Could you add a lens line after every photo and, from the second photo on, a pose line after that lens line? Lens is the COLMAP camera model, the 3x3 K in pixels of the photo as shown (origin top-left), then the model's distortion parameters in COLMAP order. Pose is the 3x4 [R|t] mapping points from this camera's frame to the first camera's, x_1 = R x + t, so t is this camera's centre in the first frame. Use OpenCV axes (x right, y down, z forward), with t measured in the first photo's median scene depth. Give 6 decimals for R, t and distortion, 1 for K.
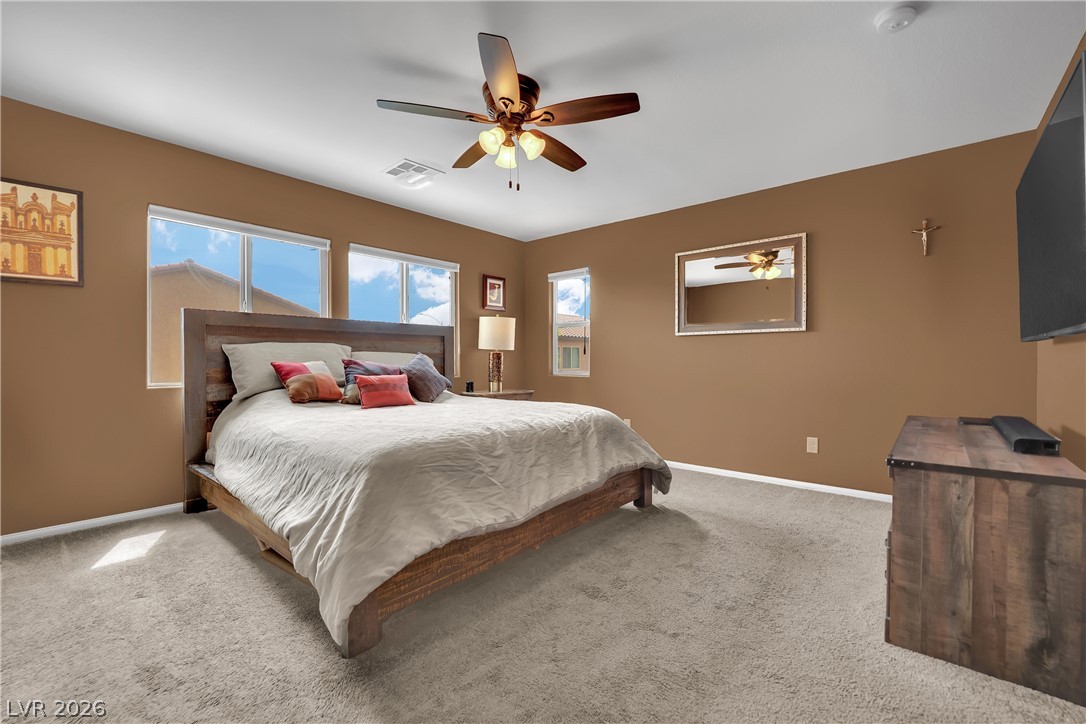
lens RADIAL K [[446.0, 0, 545.0], [0, 446.0, 359.6], [0, 0, 1]] dist [-0.015203, -0.000217]
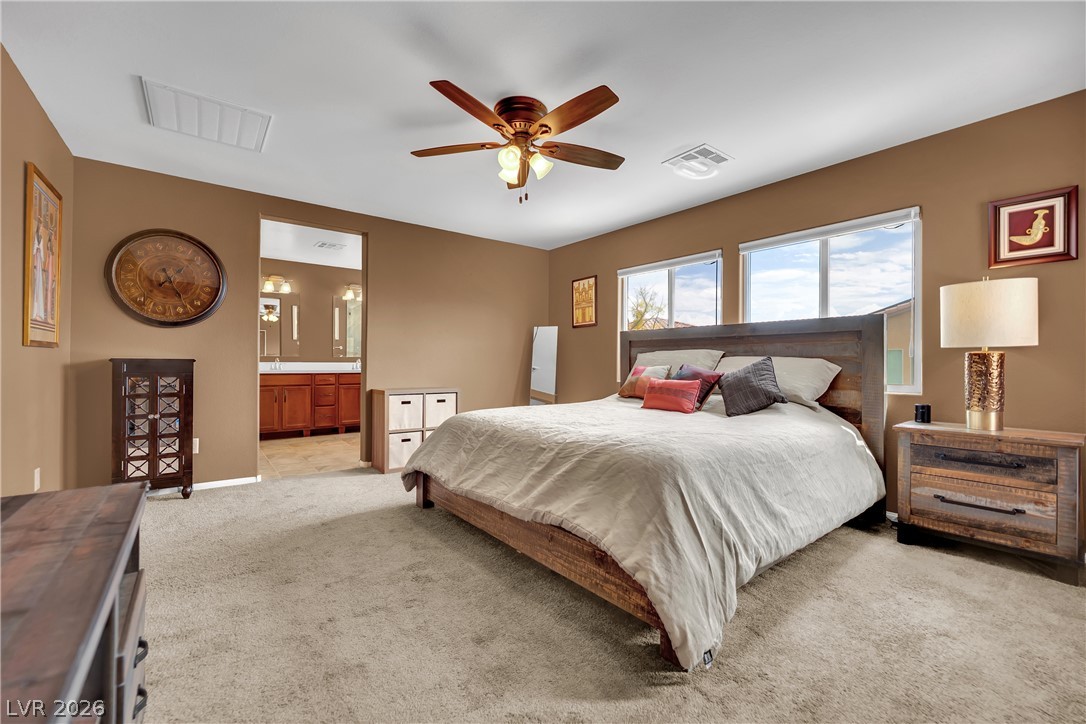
lens RADIAL K [[446.0, 0, 546.7], [0, 446.0, 365.2], [0, 0, 1]] dist [-0.015203, -0.000217]
pose [[-0.164705, 0.000463, -0.986343, 0.876193], [-0.007162, 0.999973, 0.001665, 0.002567], [0.986317, 0.007338, -0.164697, 1.120426]]
